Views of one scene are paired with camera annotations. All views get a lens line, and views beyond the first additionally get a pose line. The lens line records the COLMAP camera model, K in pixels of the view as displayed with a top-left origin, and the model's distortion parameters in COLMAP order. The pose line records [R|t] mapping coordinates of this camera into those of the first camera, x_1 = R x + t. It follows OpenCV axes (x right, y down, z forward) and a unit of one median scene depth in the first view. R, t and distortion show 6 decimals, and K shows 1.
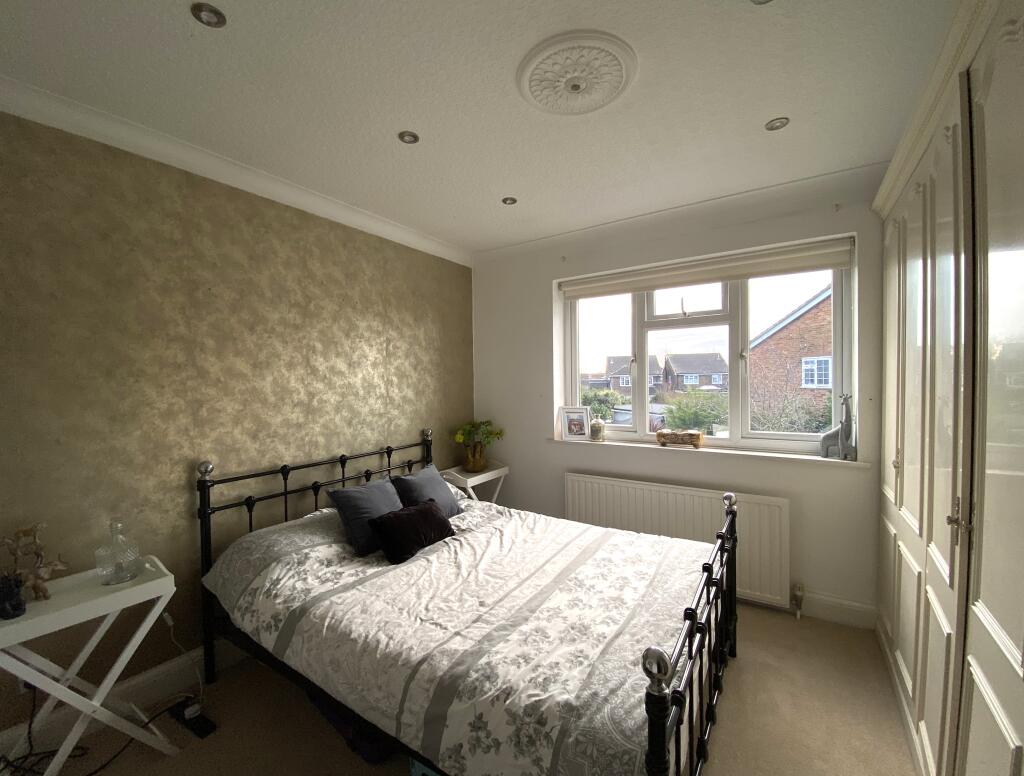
lens RADIAL K [[429.8, 0, 512.0], [0, 429.8, 388.0], [0, 0, 1]] dist [0.032268, -0.025712]
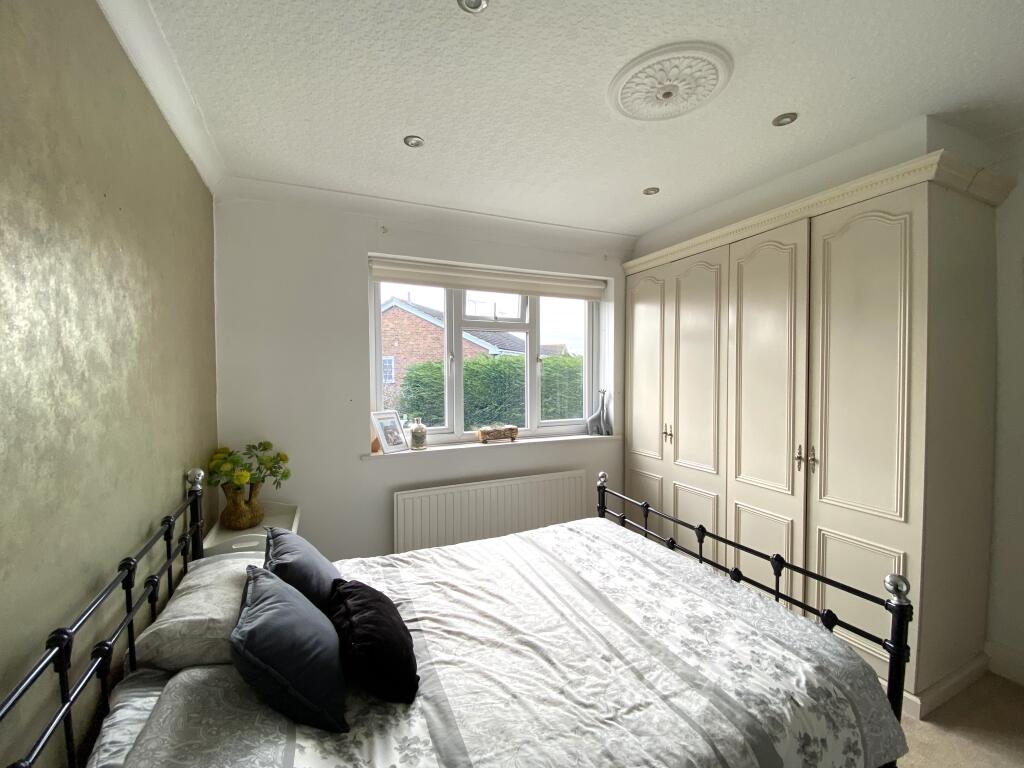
lens RADIAL K [[427.7, 0, 512.0], [0, 427.7, 384.0], [0, 0, 1]] dist [0.034699, -0.021325]
pose [[0.546087, -0.020269, 0.837483, -0.638466], [0.011038, 0.999795, 0.017000, -0.033716], [-0.837656, -0.000040, 0.546199, 0.522183]]
